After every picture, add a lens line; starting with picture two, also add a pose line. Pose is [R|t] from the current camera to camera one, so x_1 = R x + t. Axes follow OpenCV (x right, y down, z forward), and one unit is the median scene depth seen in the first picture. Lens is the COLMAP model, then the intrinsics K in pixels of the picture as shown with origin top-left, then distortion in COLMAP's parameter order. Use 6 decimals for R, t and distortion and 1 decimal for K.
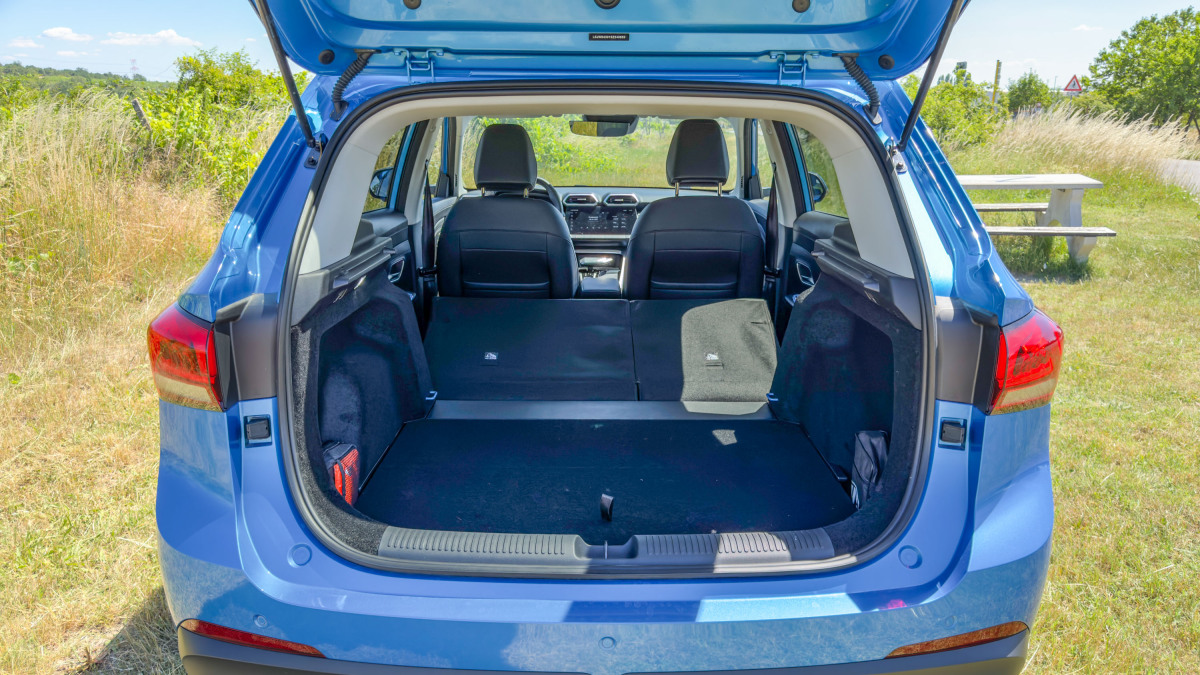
lens RADIAL K [[848.5, 0, 605.0], [0, 848.5, 345.4], [0, 0, 1]] dist [0.114148, -0.191255]
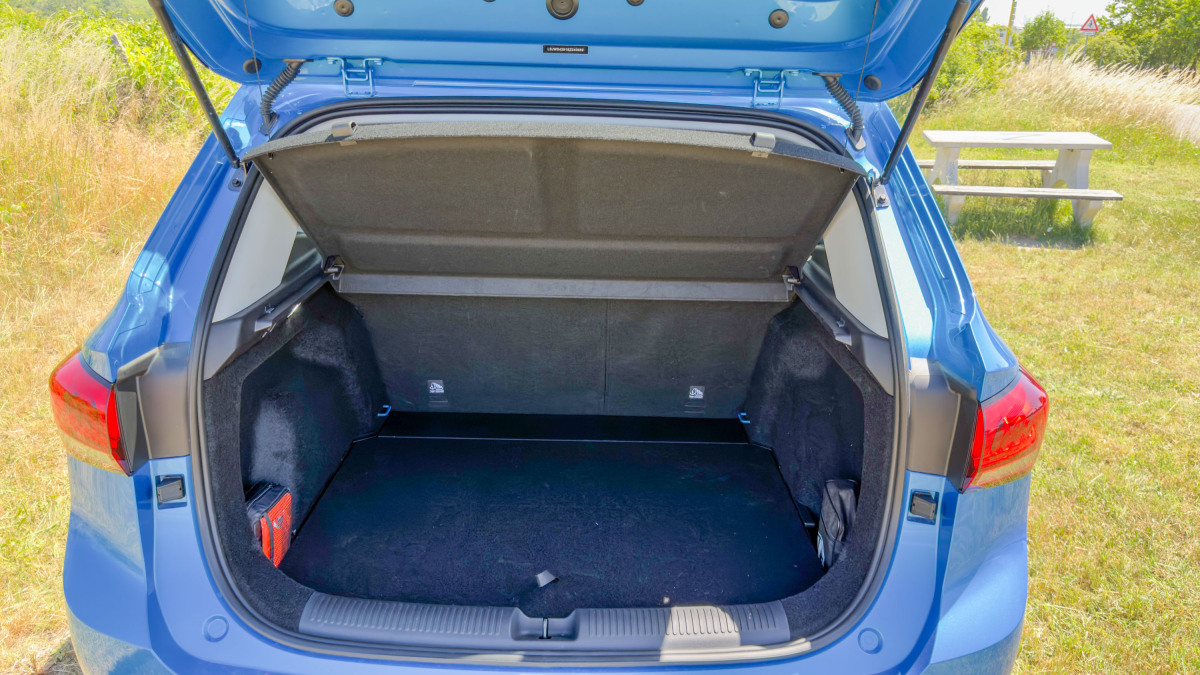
lens RADIAL K [[862.5, 0, 596.5], [0, 862.5, 357.8], [0, 0, 1]] dist [0.072139, -0.124378]
pose [[0.999814, 0.019272, -0.001173, 0.043334], [-0.019134, 0.997104, 0.073605, -0.101252], [0.002588, -0.073569, 0.997287, 0.065672]]
